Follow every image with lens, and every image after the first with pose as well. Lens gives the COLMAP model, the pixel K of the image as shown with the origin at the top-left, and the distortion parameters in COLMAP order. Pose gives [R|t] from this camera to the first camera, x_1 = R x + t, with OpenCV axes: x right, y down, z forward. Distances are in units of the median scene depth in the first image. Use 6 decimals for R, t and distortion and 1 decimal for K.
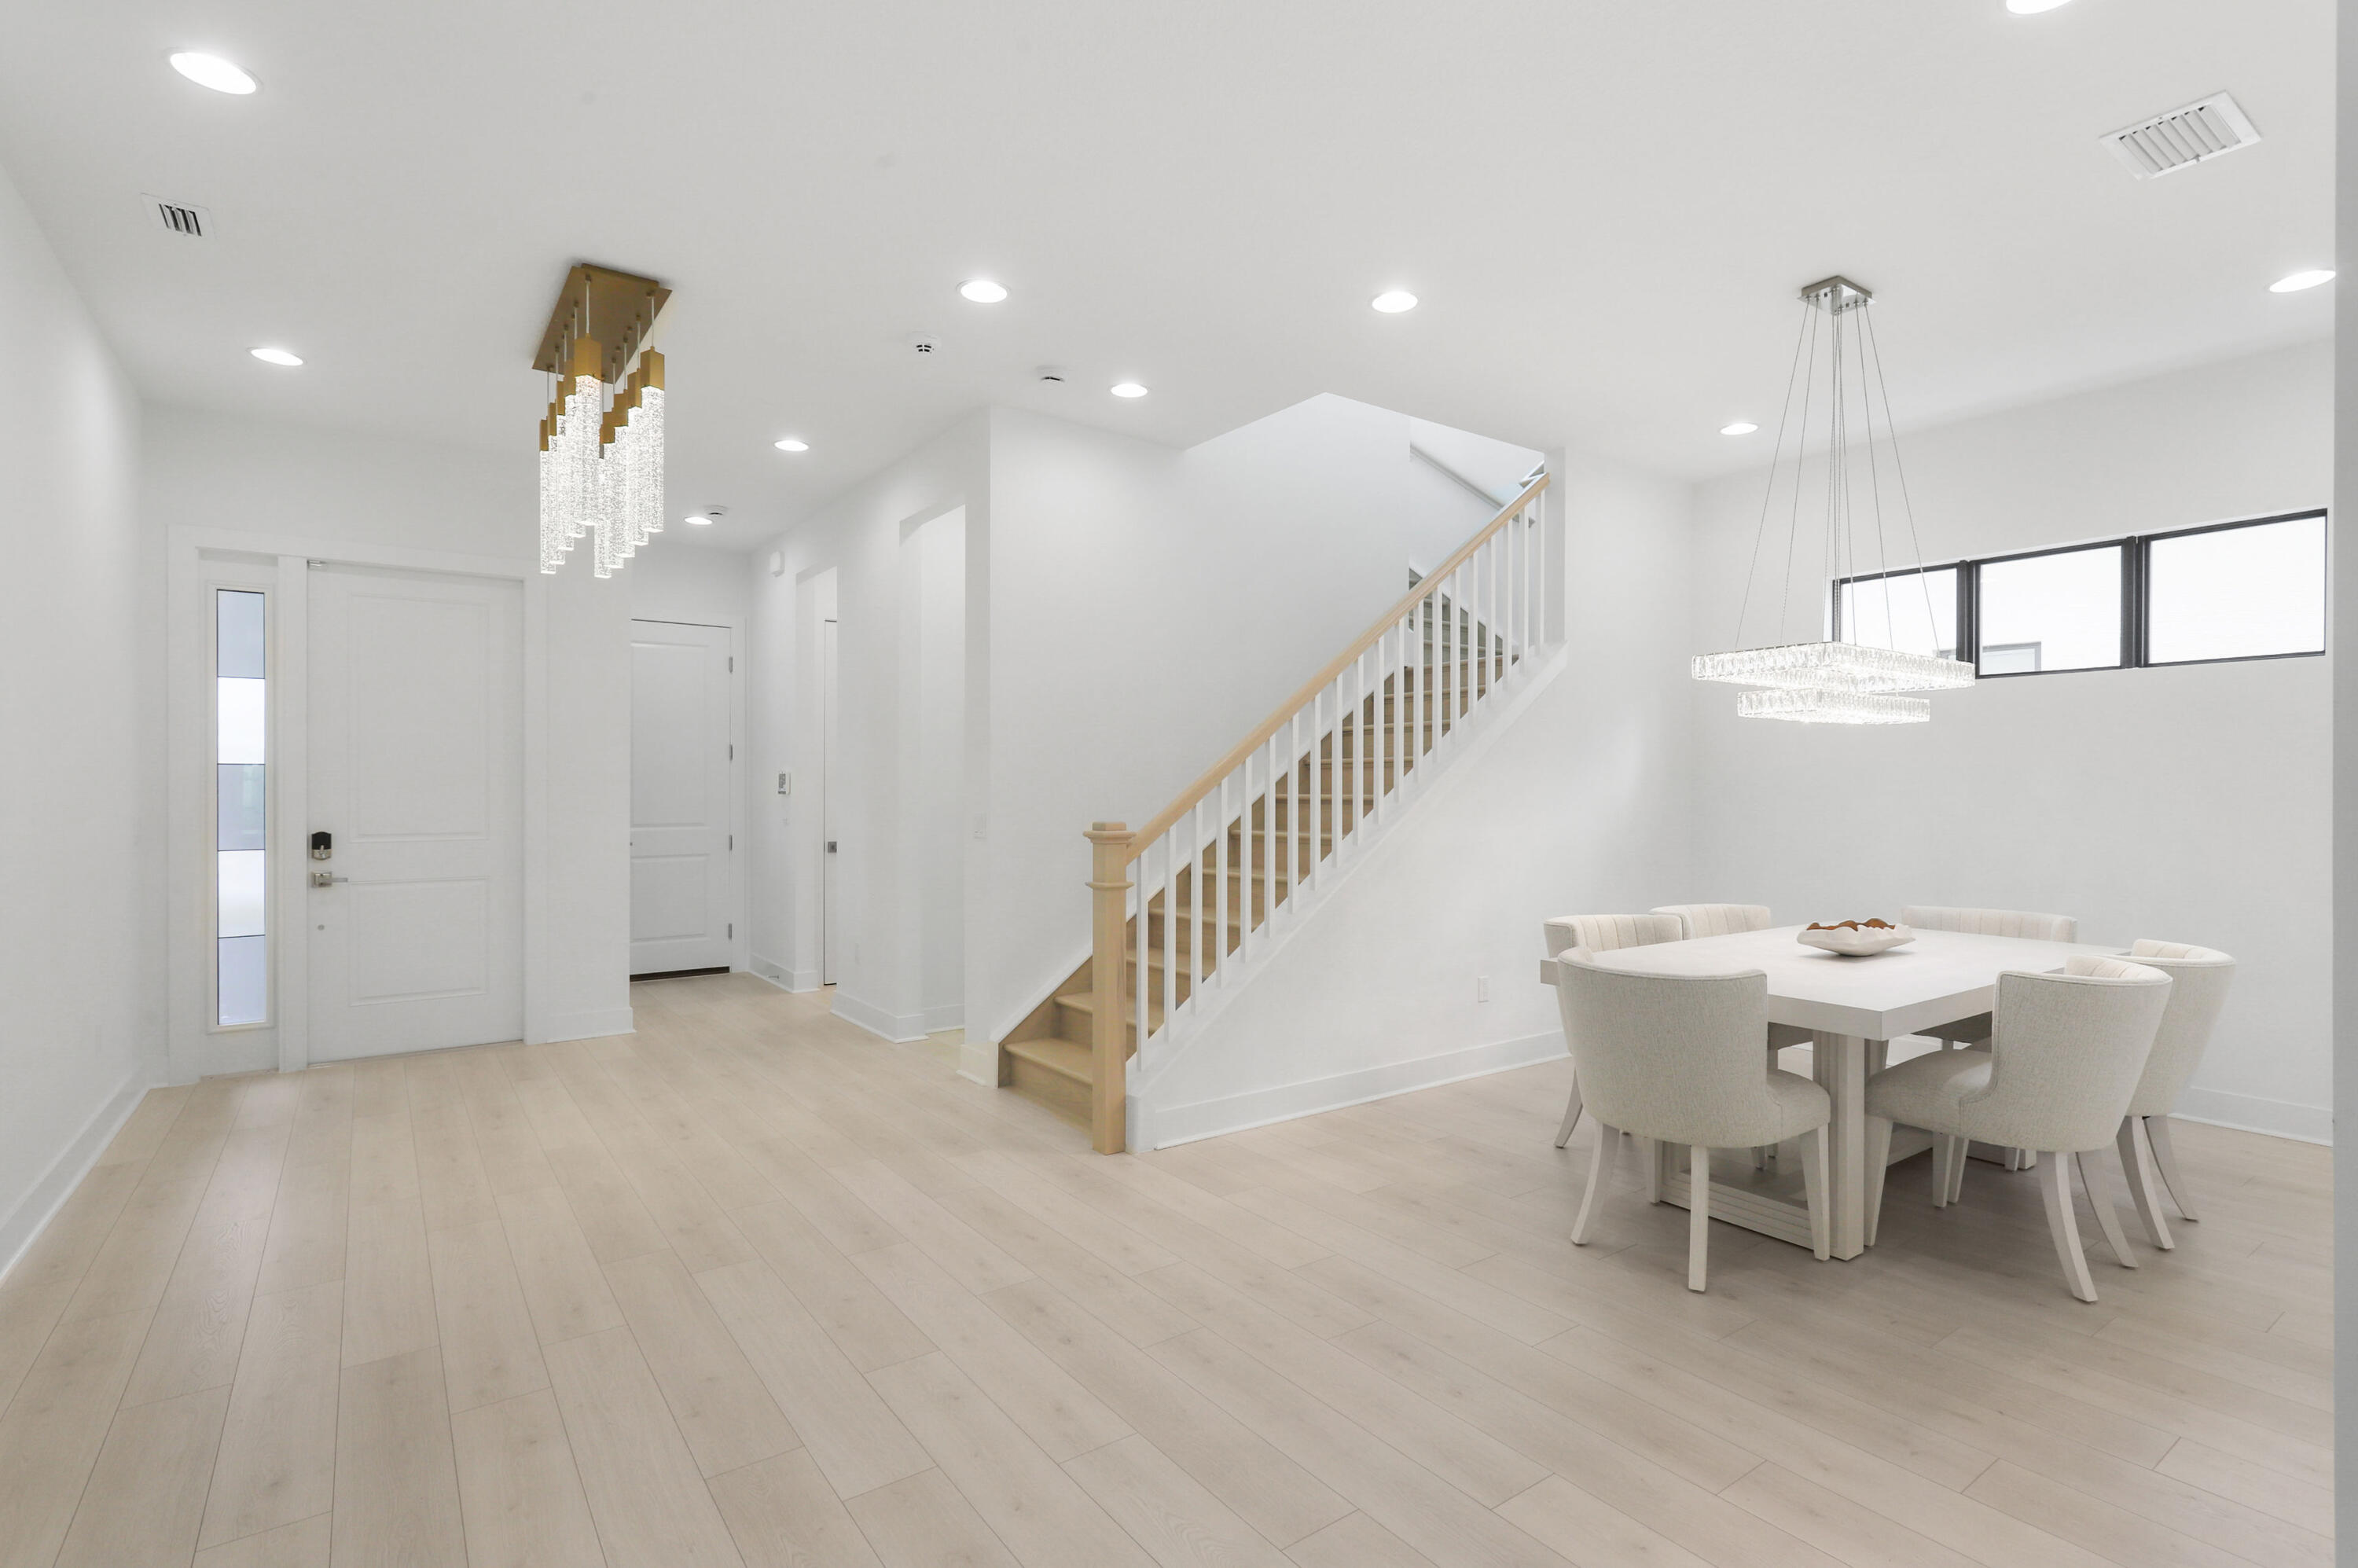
lens RADIAL K [[1121.1, 0, 1179.0], [0, 1121.1, 784.0], [0, 0, 1]] dist [0.000621, 0.000125]
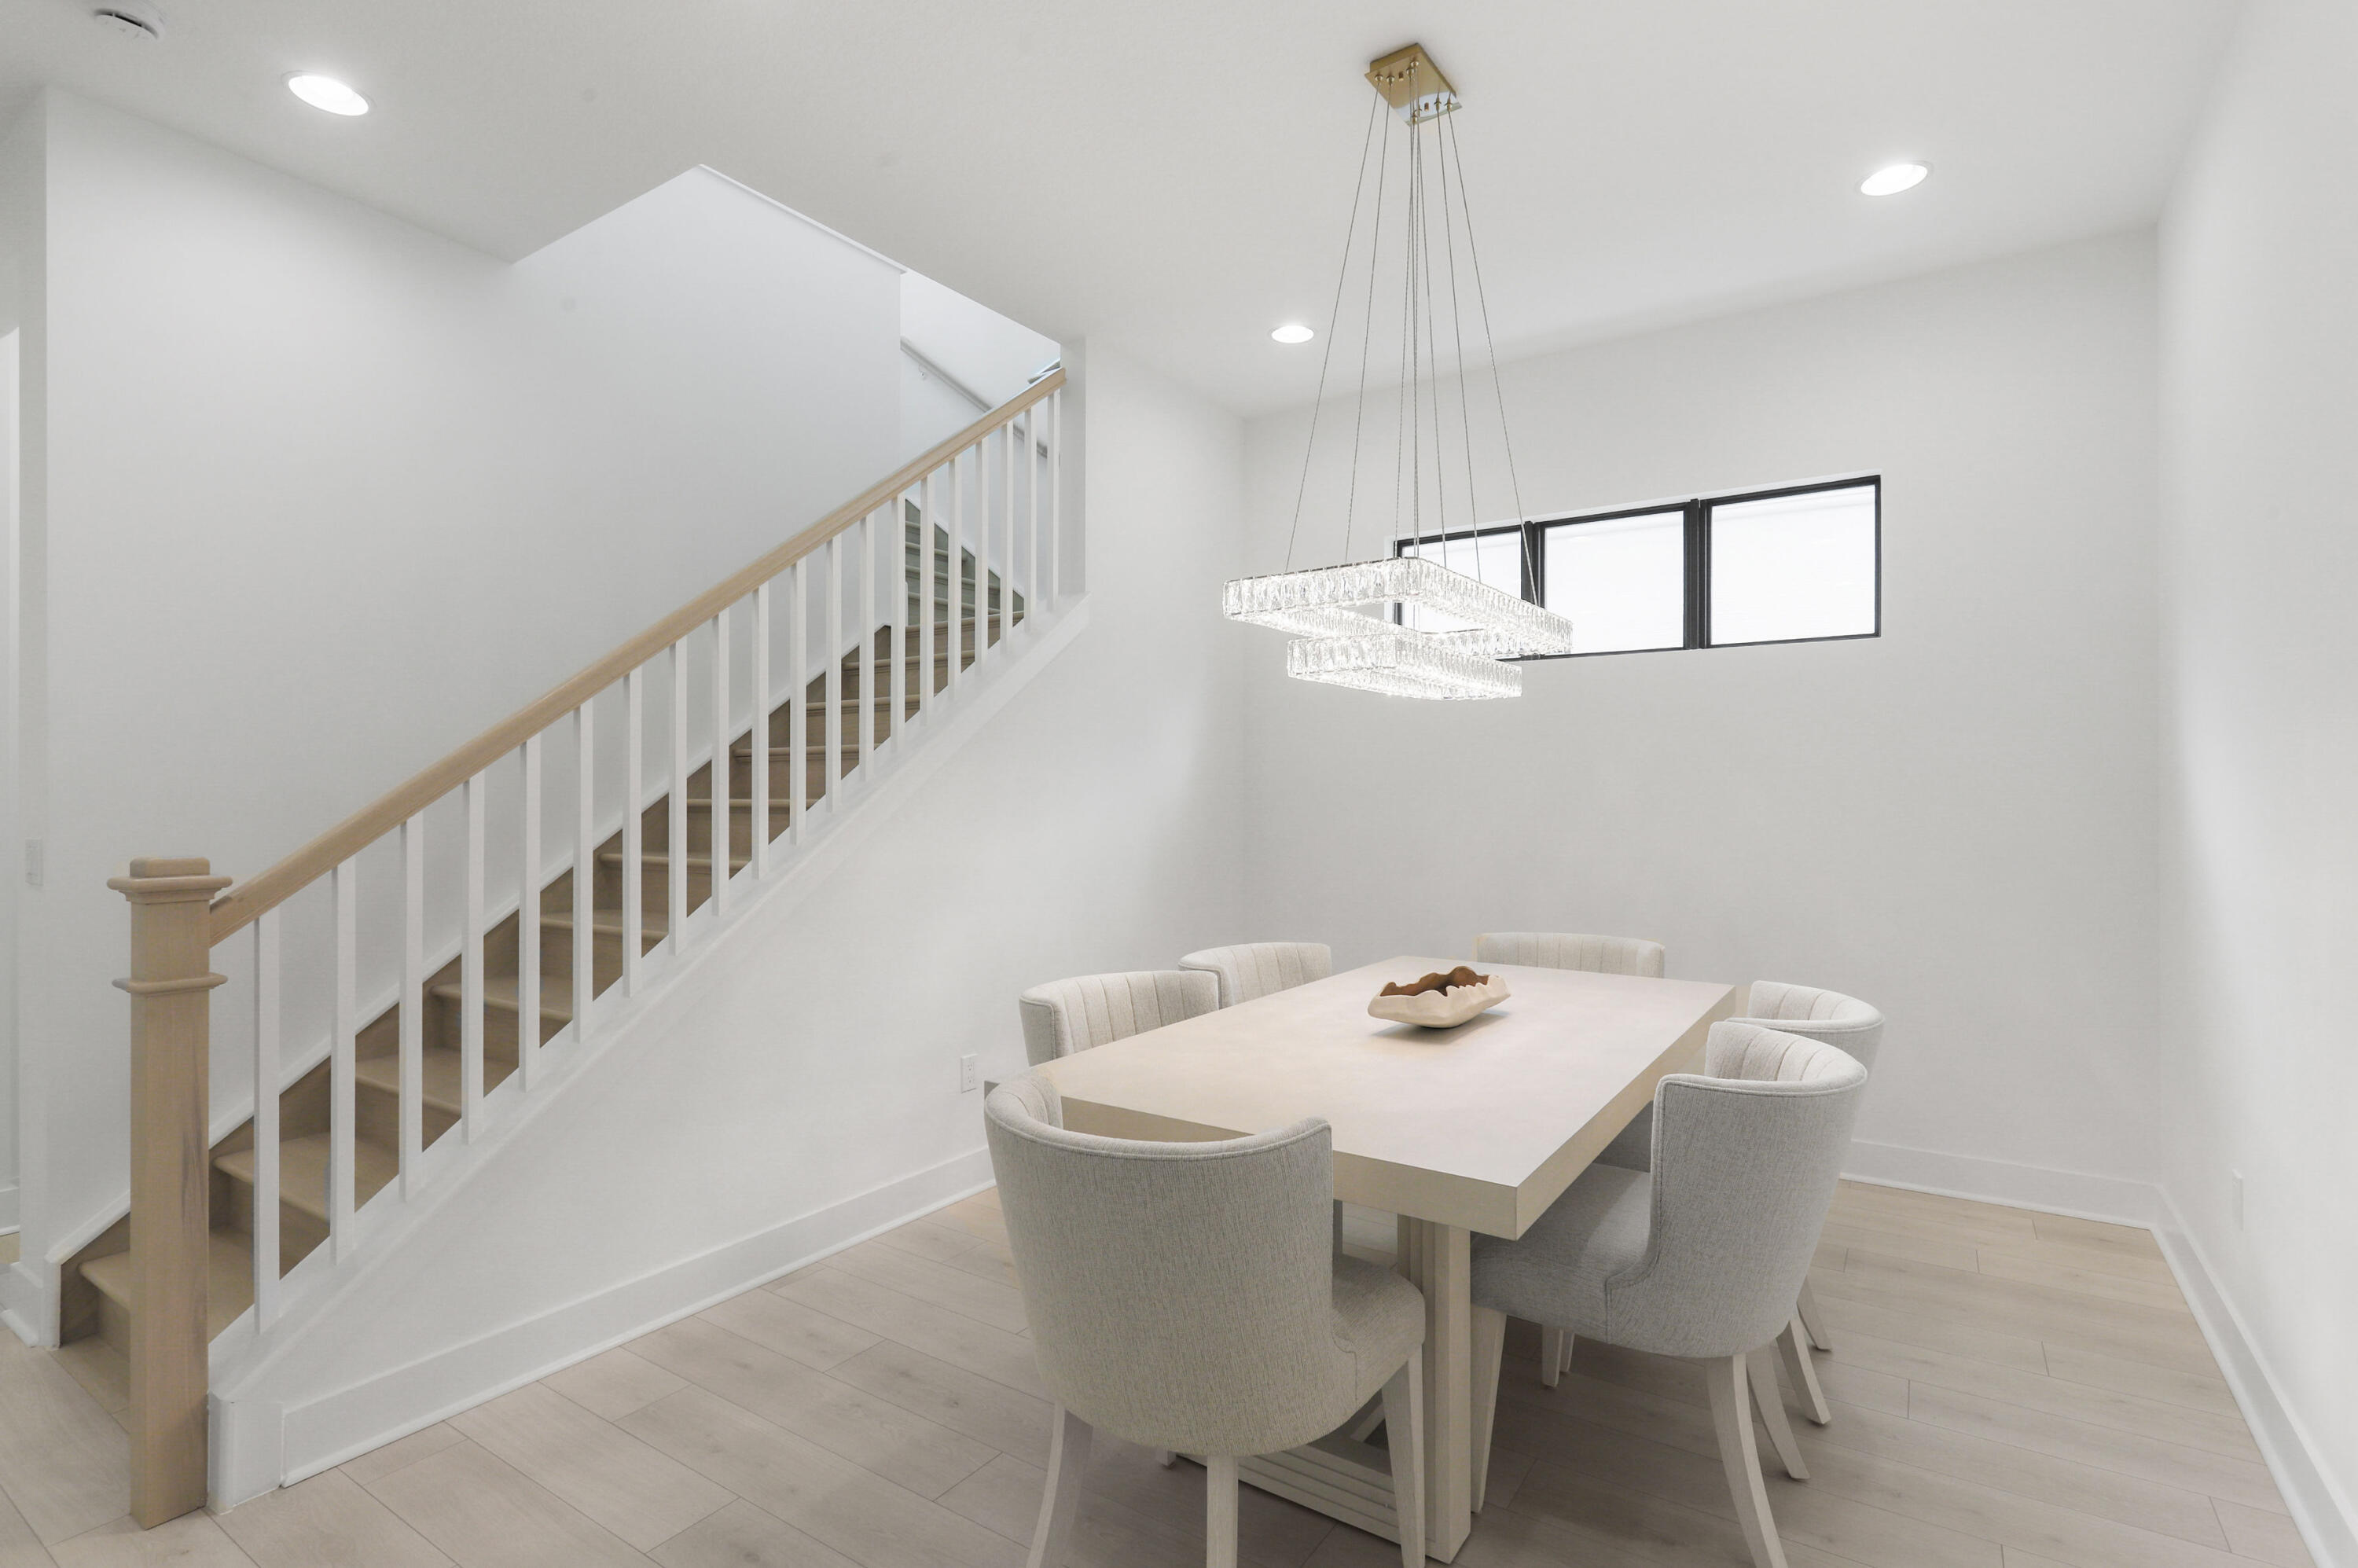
lens RADIAL K [[1121.1, 0, 1179.0], [0, 1121.1, 784.0], [0, 0, 1]] dist [0.000621, 0.000125]
pose [[0.937204, -0.002643, 0.348771, 0.178773], [0.002732, 0.999996, 0.000235, 0.001209], [-0.348771, 0.000733, 0.937208, 0.347682]]
